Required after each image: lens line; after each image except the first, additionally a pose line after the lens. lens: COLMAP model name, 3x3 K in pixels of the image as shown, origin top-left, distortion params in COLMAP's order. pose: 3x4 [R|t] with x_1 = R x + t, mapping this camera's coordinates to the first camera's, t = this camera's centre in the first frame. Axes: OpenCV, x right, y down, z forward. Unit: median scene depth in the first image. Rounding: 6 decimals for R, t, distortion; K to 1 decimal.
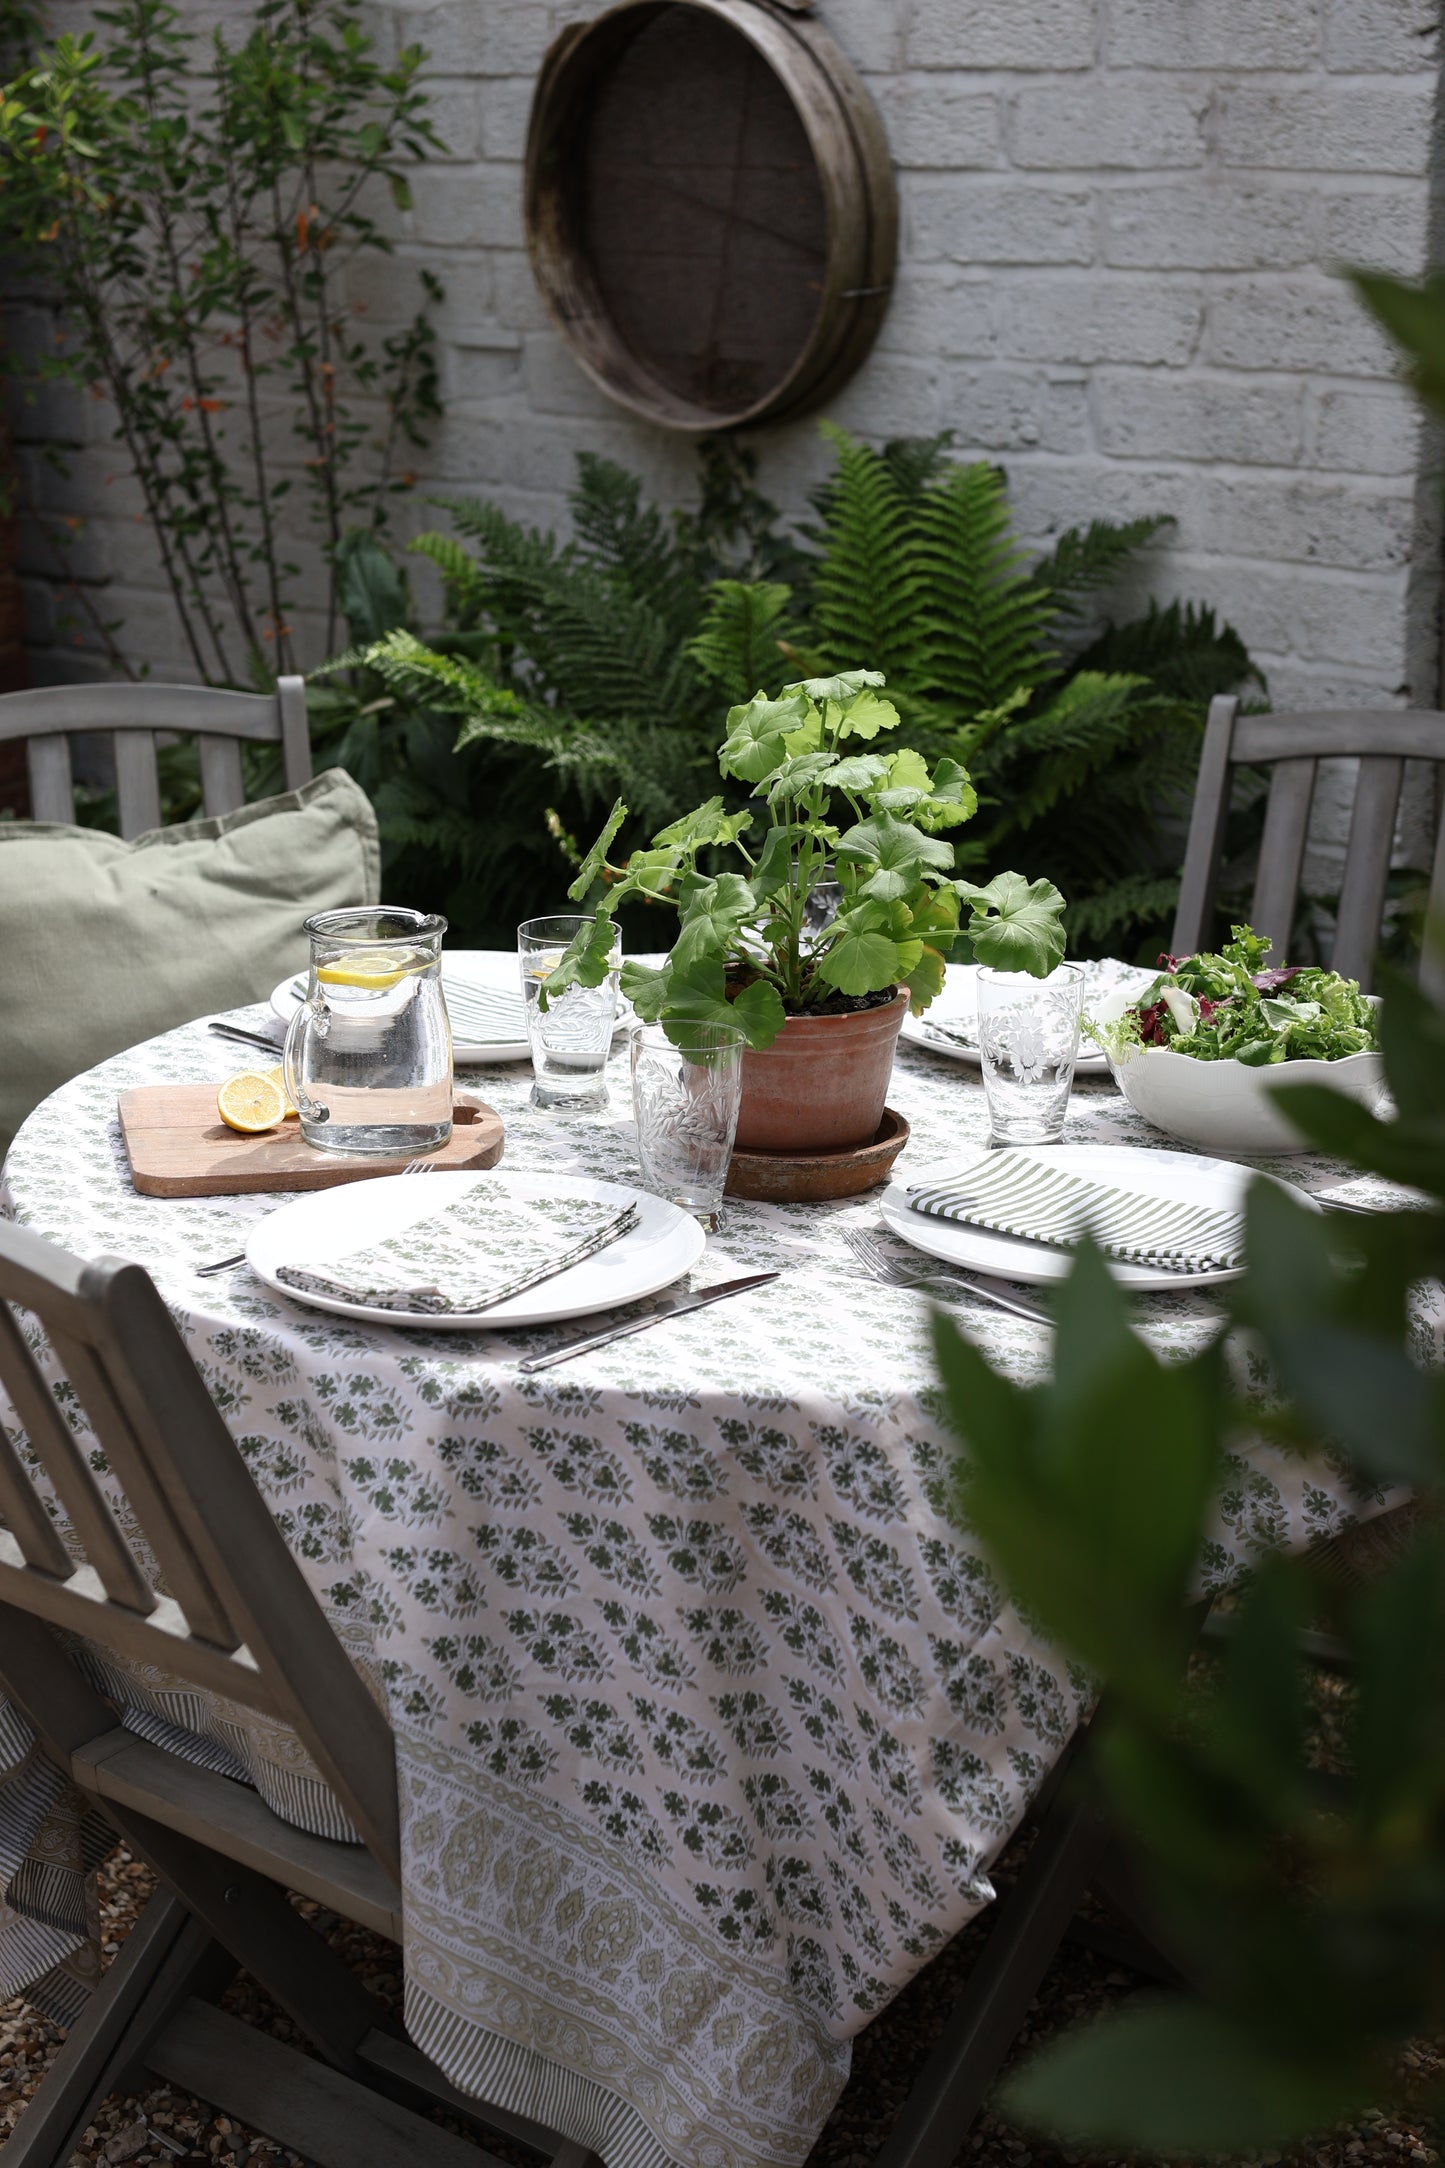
lens RADIAL K [[3975.5, 0, 772.5], [0, 3975.5, 1090.3], [0, 0, 1]] dist [-0.001546, 1.209946]
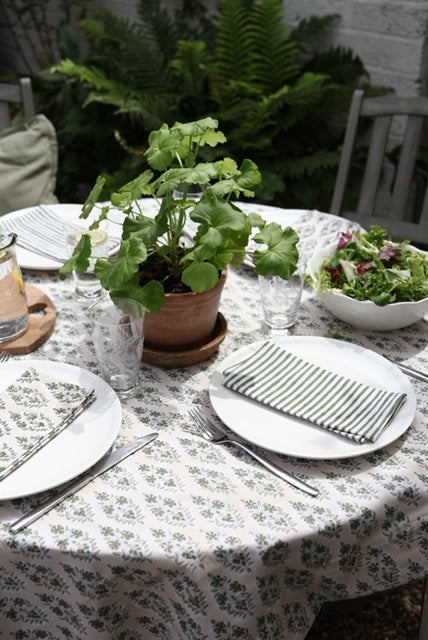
lens RADIAL K [[808.5, 0, 214.0], [0, 808.5, 320.0], [0, 0, 1]] dist [0.023831, 0.050347]
pose [[0.999689, 0.010478, -0.022643, 0.032004], [-0.004661, 0.969990, 0.243098, -0.092265], [0.024510, -0.242917, 0.969737, 0.474351]]
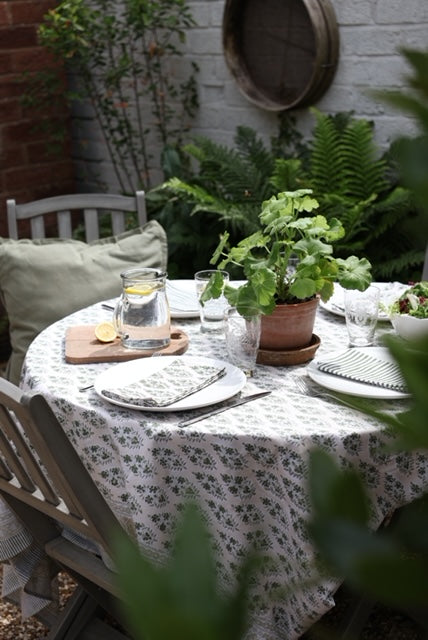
lens RADIAL K [[1178.5, 0, 225.7], [0, 1178.5, 319.4], [0, 0, 1]] dist [0.036554, 0.465340]
pose [[0.995491, 0.000391, -0.094856, 0.040920], [0.000498, 0.999956, 0.009347, -0.013283], [0.094856, -0.009352, 0.995447, 0.090167]]
